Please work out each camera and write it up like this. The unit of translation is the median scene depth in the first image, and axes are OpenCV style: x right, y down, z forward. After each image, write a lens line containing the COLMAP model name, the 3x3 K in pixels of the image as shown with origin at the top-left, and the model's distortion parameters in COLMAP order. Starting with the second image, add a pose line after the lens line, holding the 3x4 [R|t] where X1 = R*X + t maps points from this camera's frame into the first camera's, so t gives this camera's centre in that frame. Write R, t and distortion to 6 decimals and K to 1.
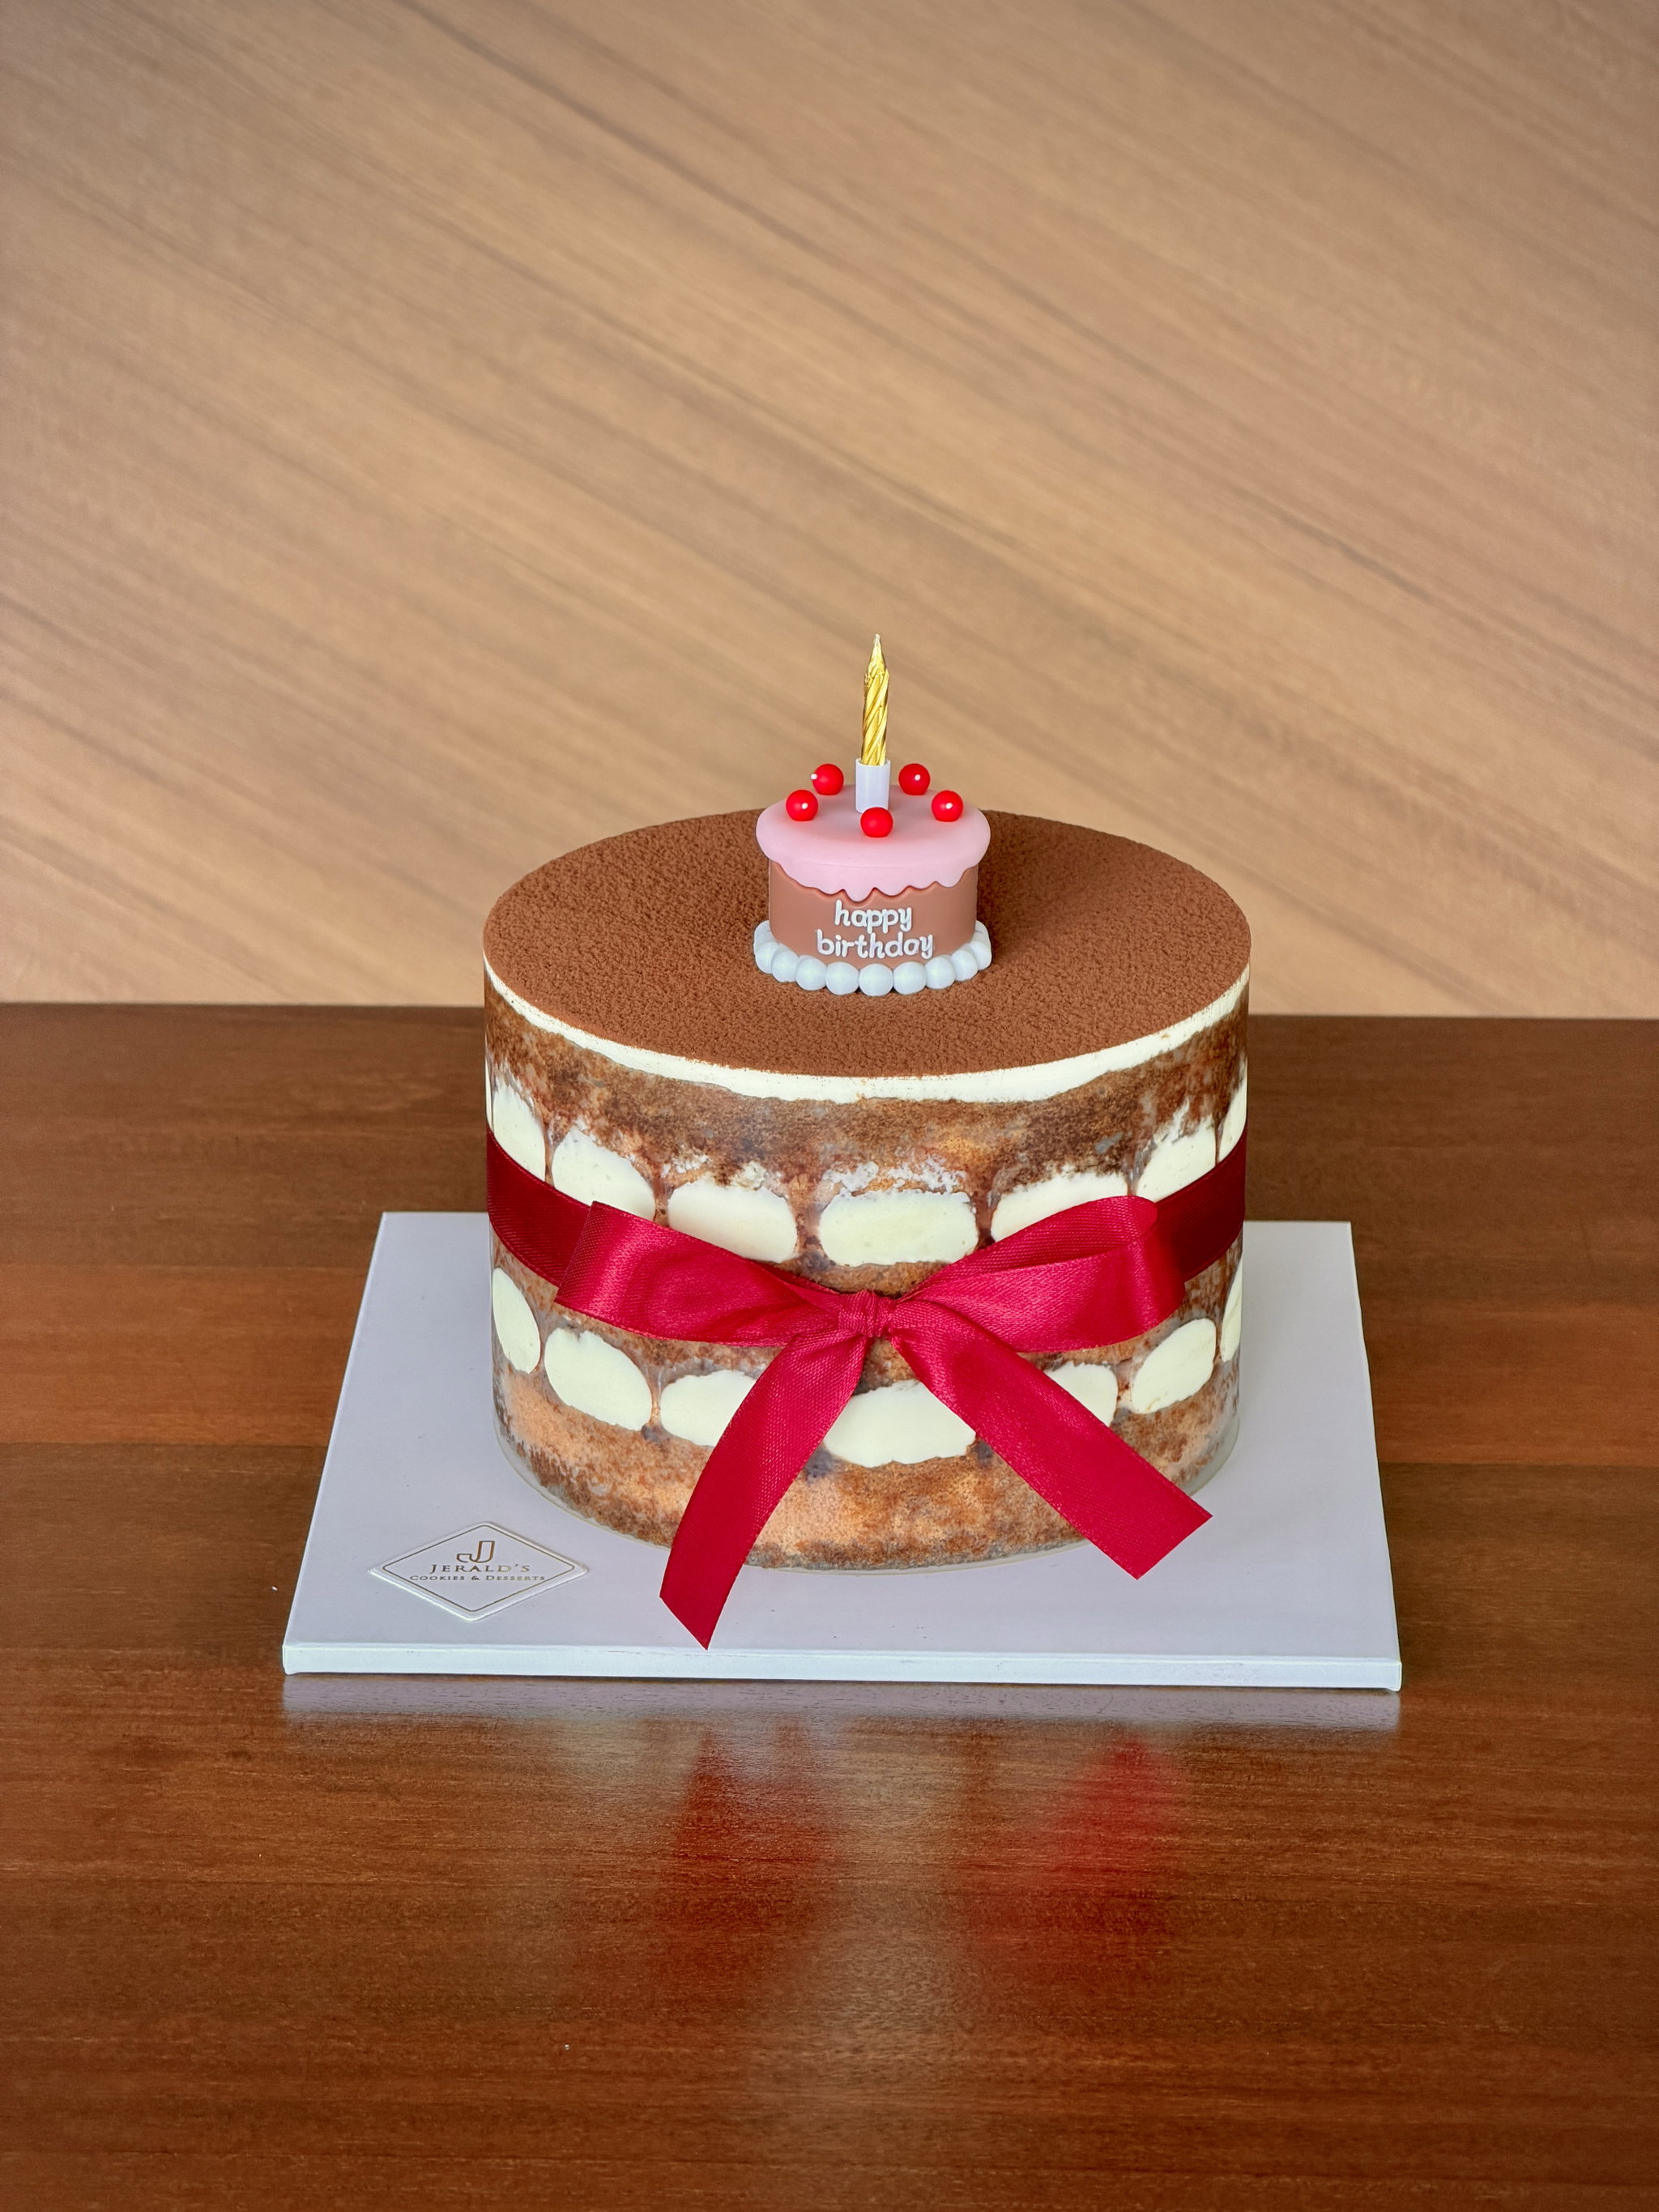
lens RADIAL K [[6464.5, 0, 829.5], [0, 6464.5, 1106.0], [0, 0, 1]] dist [0.270168, 0.592269]
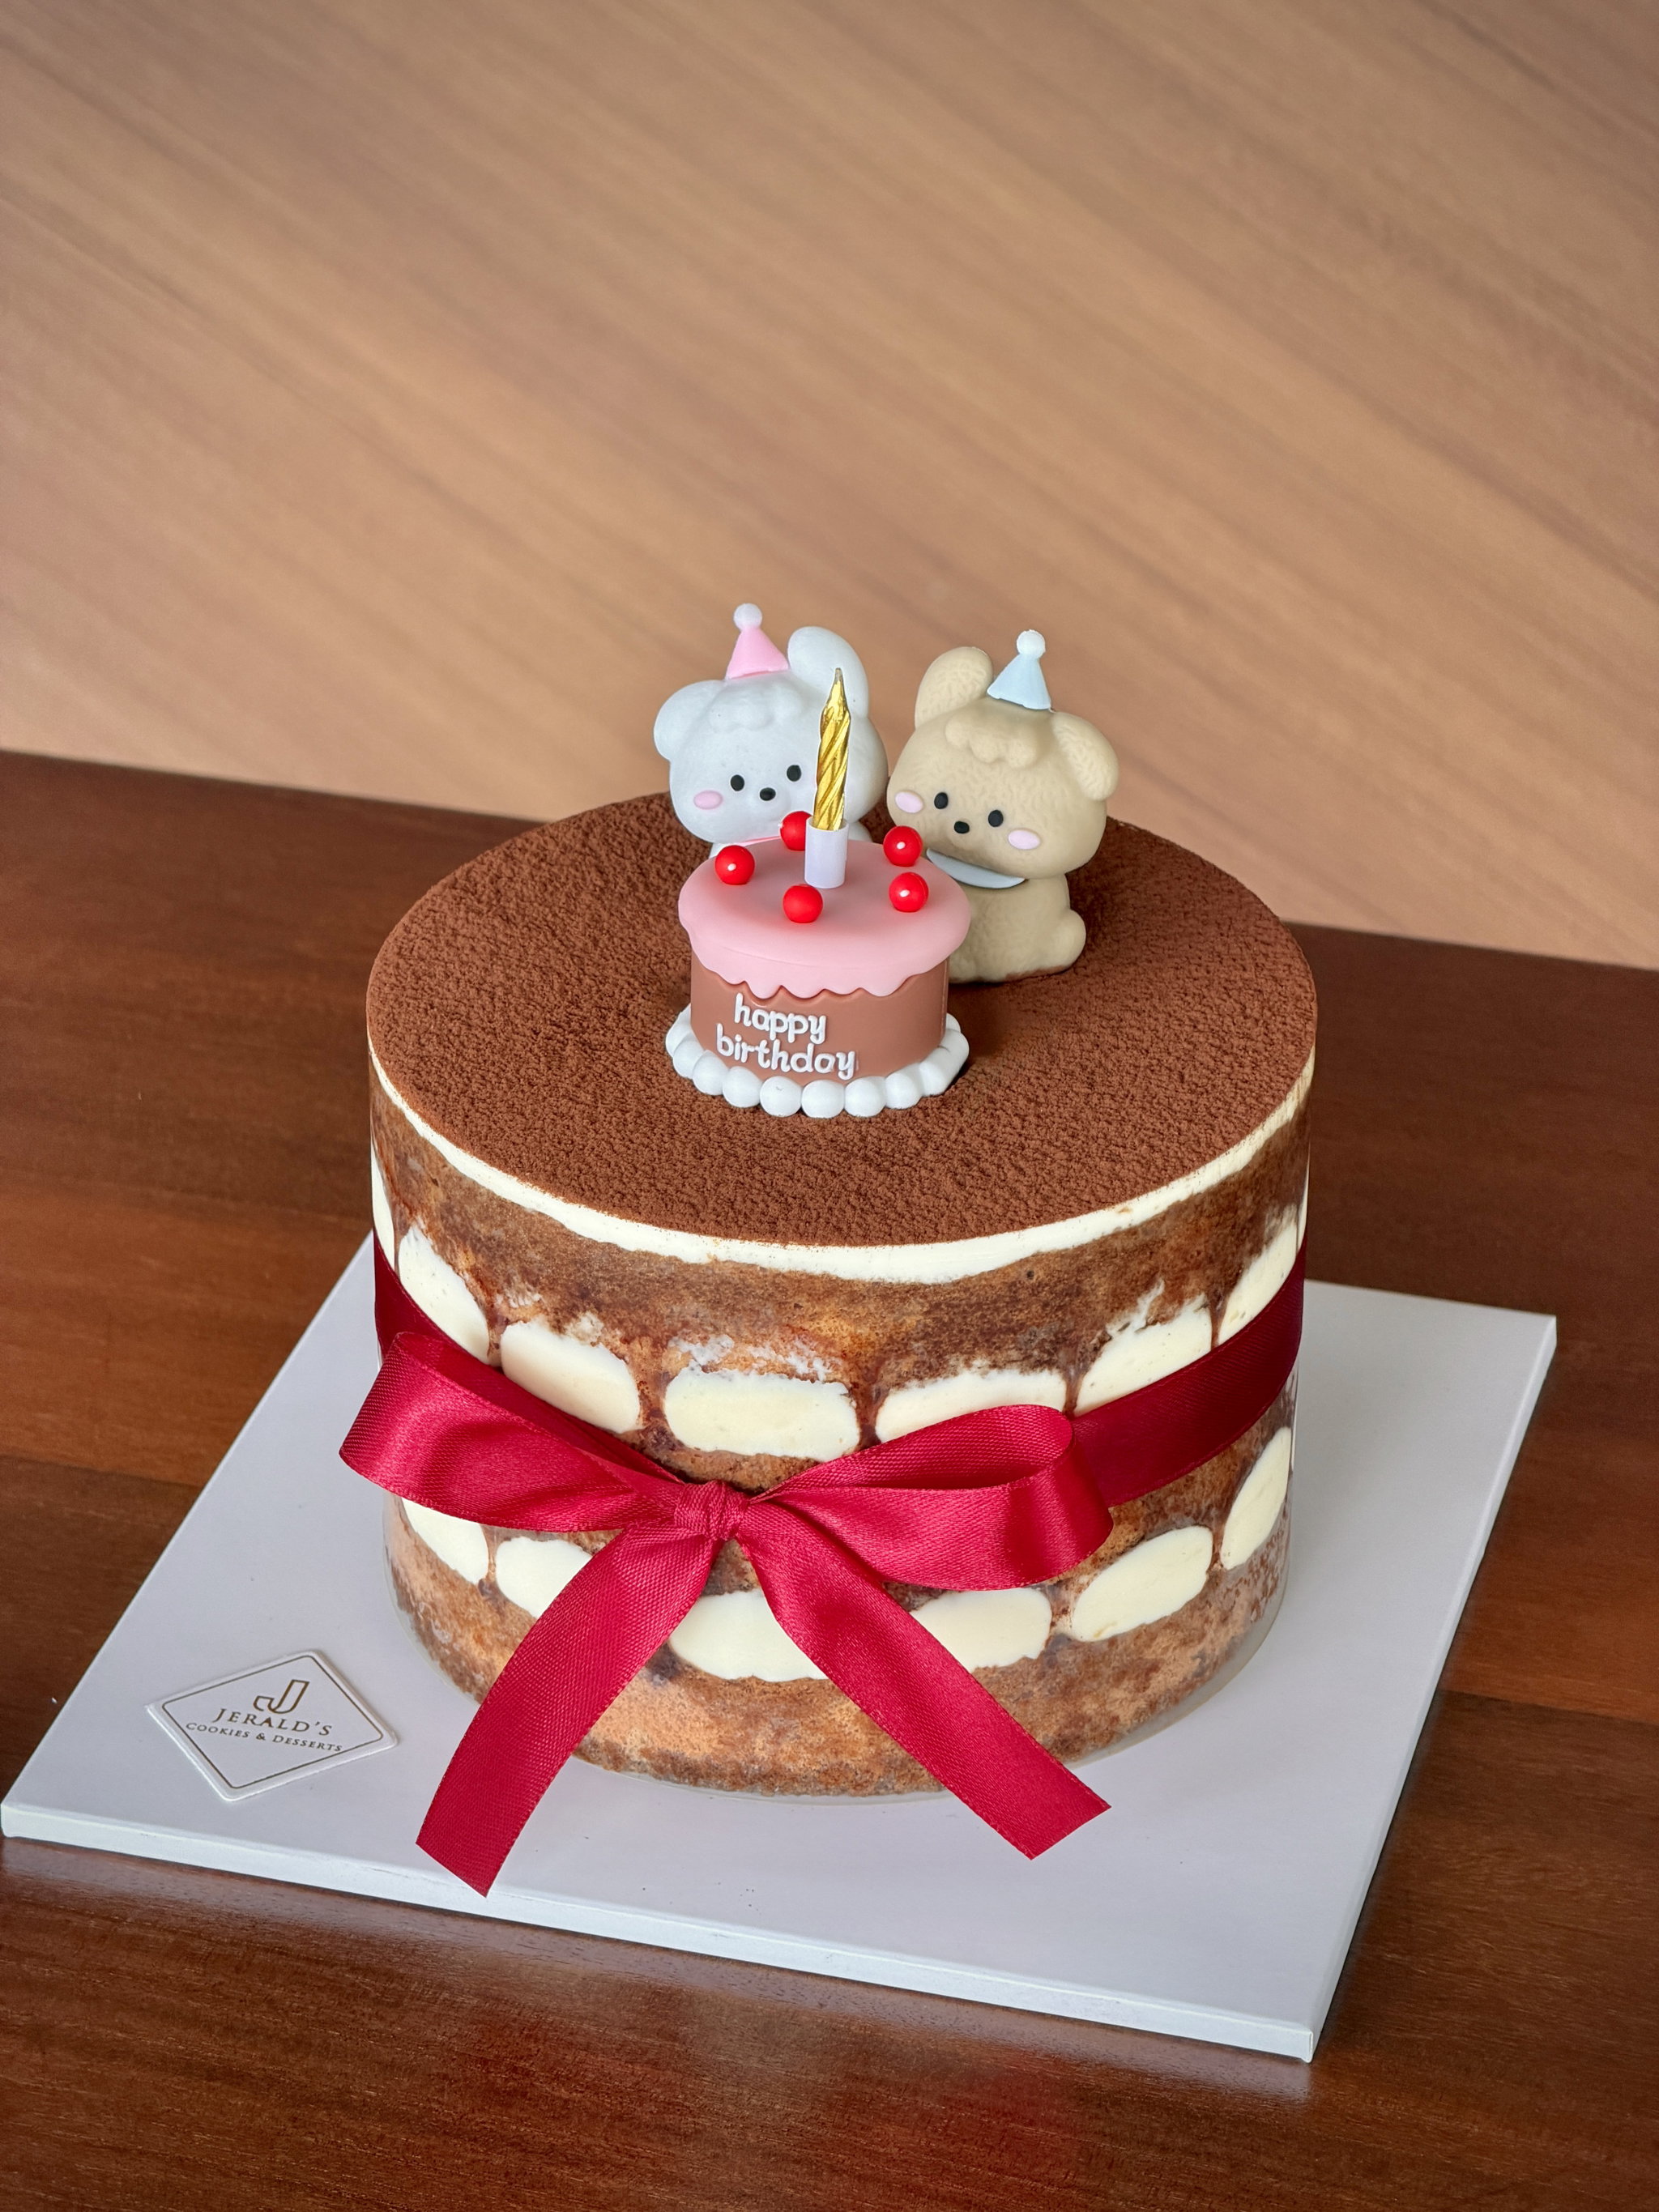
lens RADIAL K [[6529.8, 0, 842.4], [0, 6529.8, 1110.0], [0, 0, 1]] dist [0.280650, -0.047801]
pose [[0.972110, 0.122893, -0.199747, 0.175521], [-0.093614, 0.984250, 0.149958, -0.139001], [0.215030, -0.127077, 0.968305, 0.212404]]
